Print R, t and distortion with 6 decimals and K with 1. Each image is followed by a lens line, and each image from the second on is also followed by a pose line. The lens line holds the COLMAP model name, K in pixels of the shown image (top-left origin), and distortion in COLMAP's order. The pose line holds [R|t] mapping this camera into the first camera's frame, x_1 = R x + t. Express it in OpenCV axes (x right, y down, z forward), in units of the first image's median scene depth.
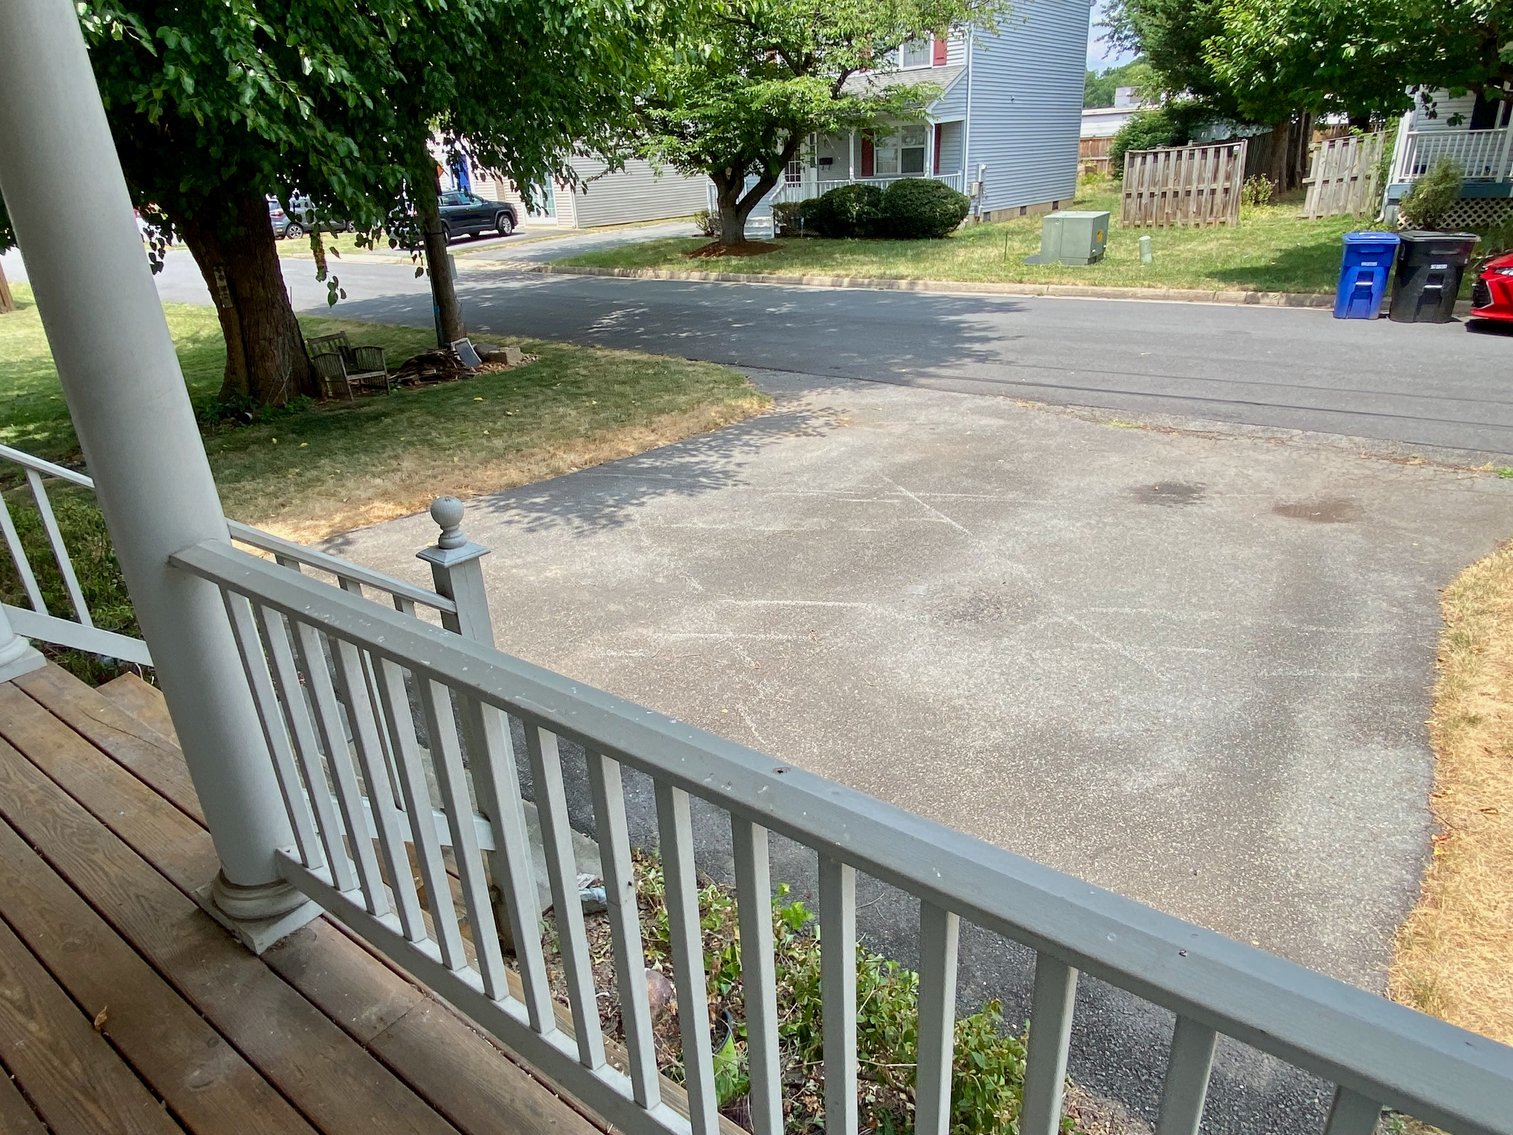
lens RADIAL K [[979.5, 0, 756.5], [0, 979.5, 567.5], [0, 0, 1]] dist [-0.002368, -0.004265]
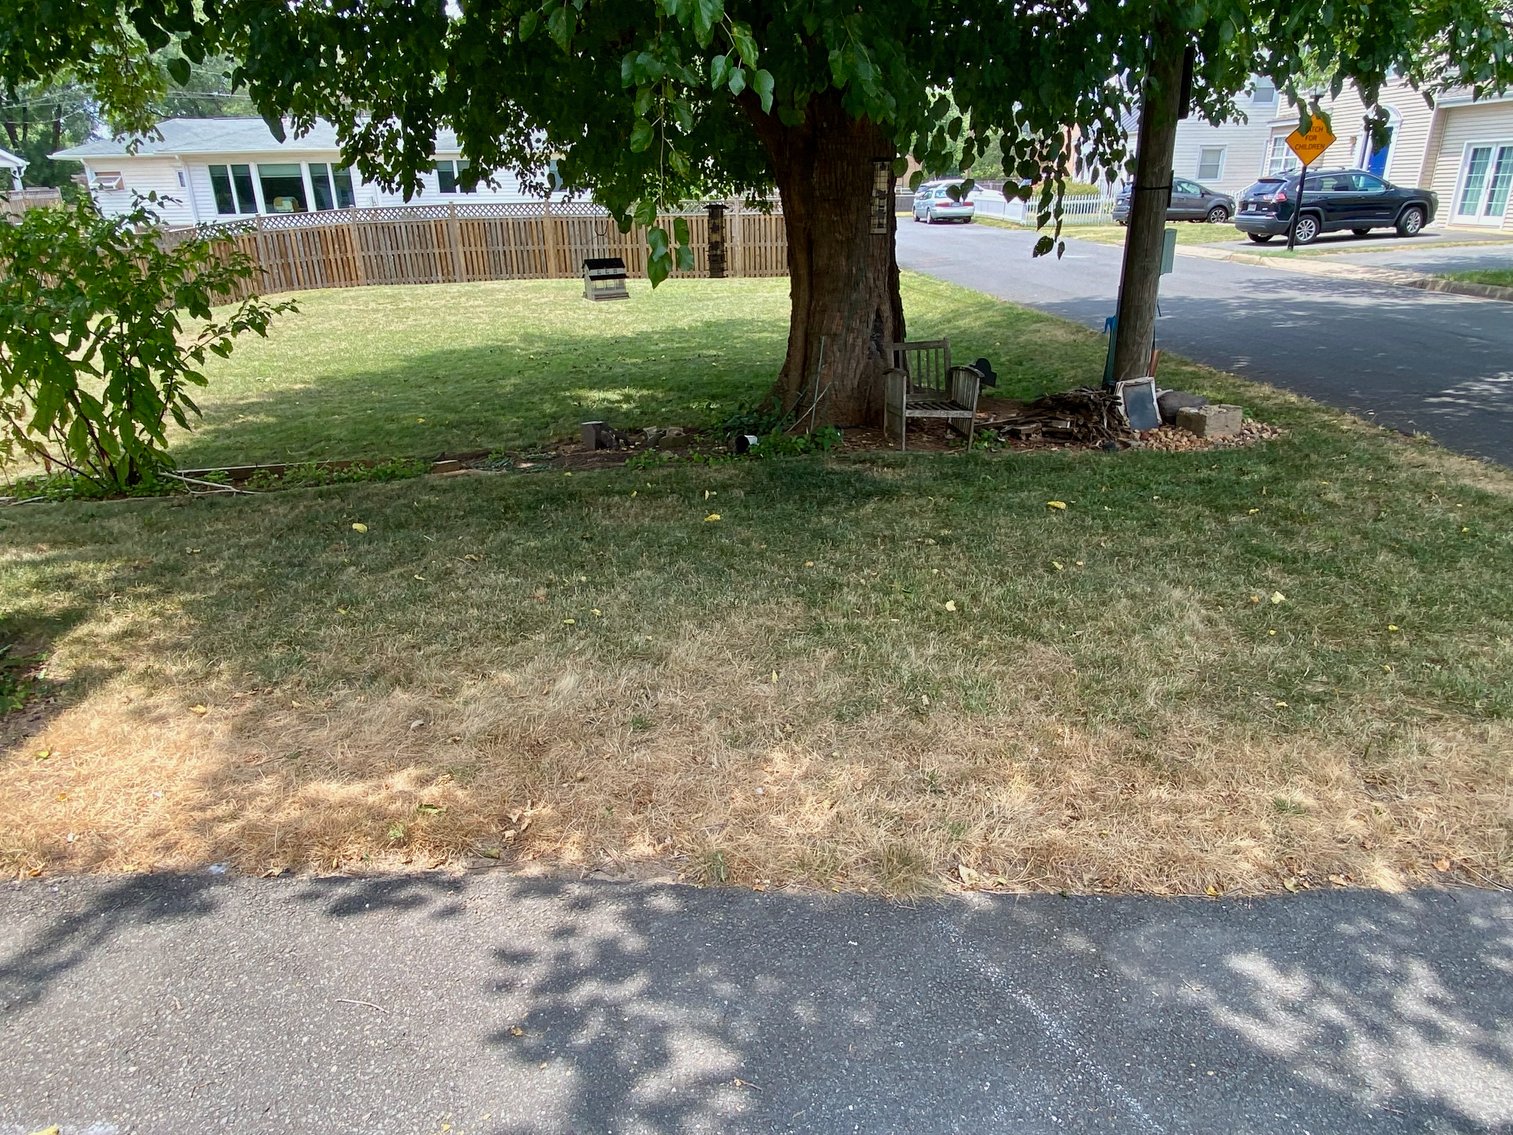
lens RADIAL K [[926.7, 0, 756.5], [0, 926.7, 567.5], [0, 0, 1]] dist [-0.002509, -0.001979]
pose [[0.648537, 0.308590, -0.695825, -0.017774], [-0.295816, 0.944459, 0.143144, -0.081166], [0.701351, 0.113002, 0.703802, 0.271516]]
